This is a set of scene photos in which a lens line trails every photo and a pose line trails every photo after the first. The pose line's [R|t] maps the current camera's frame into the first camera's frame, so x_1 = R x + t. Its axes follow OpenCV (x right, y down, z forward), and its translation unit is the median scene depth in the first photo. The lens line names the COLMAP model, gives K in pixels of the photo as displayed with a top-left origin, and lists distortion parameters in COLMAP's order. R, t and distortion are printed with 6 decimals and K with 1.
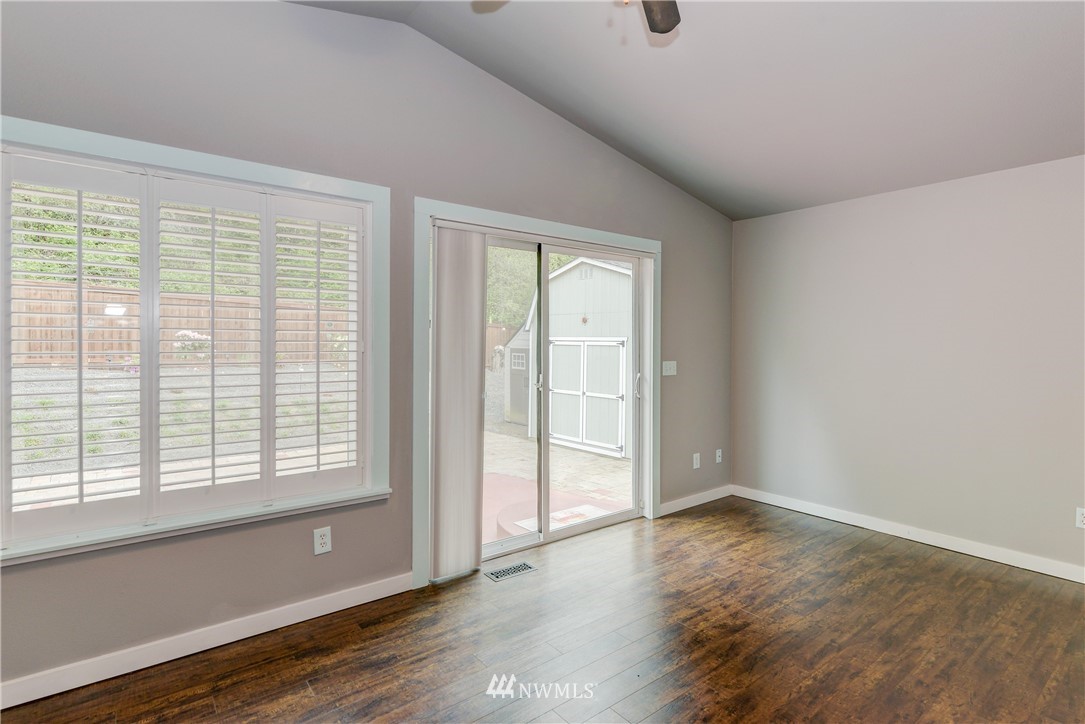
lens RADIAL K [[555.1, 0, 567.5], [0, 555.1, 348.4], [0, 0, 1]] dist [0.010589, 0.000036]
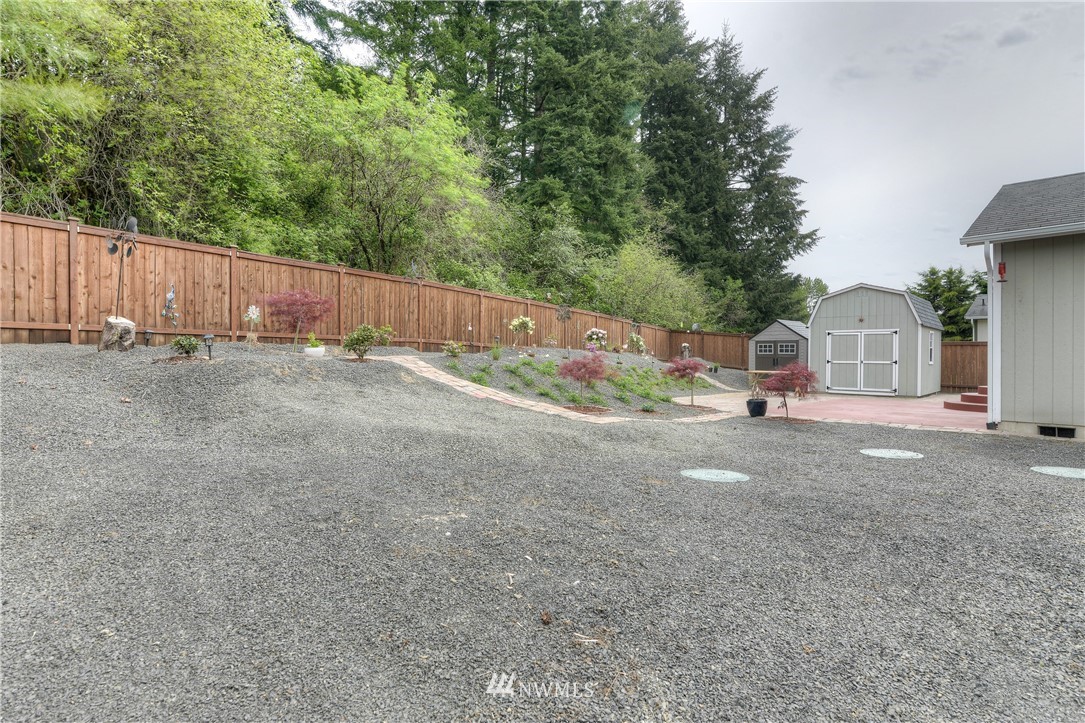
lens RADIAL K [[552.3, 0, 542.5], [0, 552.3, 361.5], [0, 0, 1]] dist [-0.003293, -0.000344]
pose [[0.997012, -0.001894, 0.077228, -2.317945], [0.002206, 0.999990, -0.003954, 0.176668], [-0.077220, 0.004113, 0.997006, -1.366154]]
